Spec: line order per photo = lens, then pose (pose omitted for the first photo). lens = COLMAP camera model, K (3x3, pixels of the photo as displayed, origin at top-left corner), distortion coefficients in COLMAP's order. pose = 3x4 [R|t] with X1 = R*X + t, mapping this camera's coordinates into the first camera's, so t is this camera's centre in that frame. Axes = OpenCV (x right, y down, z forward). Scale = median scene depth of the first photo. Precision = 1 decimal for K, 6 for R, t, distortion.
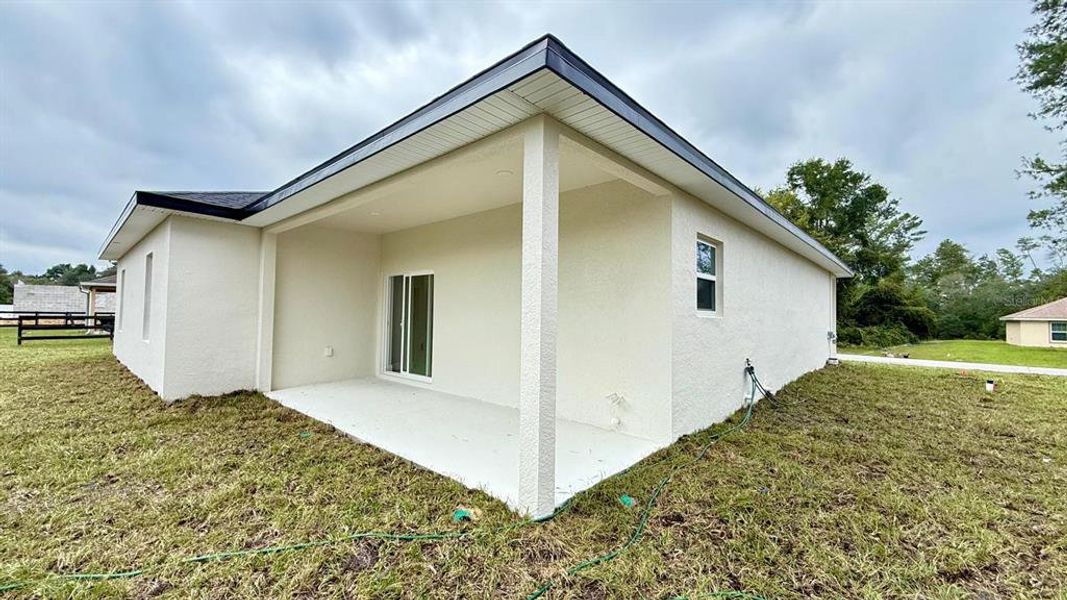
lens RADIAL K [[425.4, 0, 530.5], [0, 425.4, 299.9], [0, 0, 1]] dist [0.000191, 0.000097]
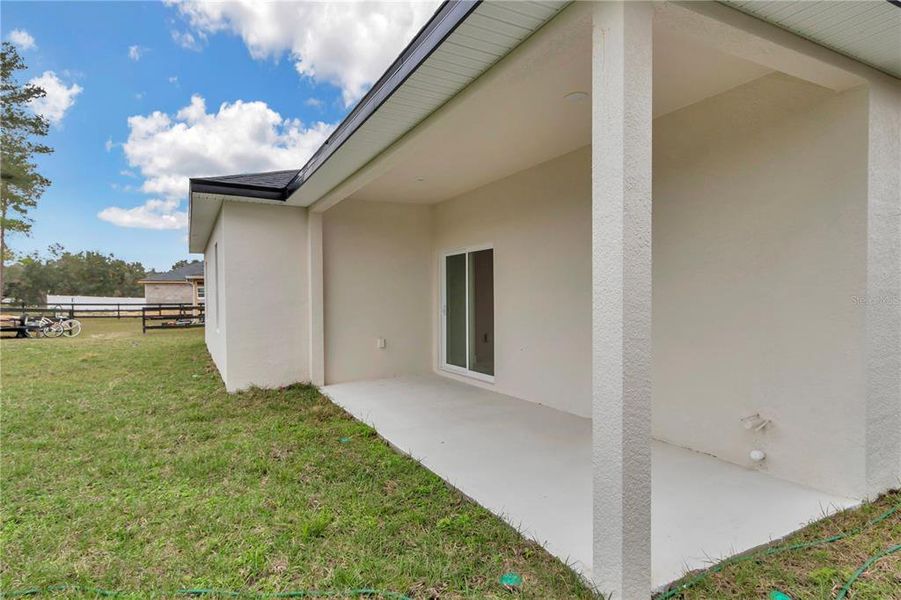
lens RADIAL K [[438.0, 0, 482.0], [0, 438.0, 304.2], [0, 0, 1]] dist [-0.002573, -0.000159]
pose [[0.937604, -0.016440, -0.347316, 0.039108], [0.032735, 0.998619, 0.041101, 0.010783], [0.346160, -0.049905, 0.936847, 0.230366]]
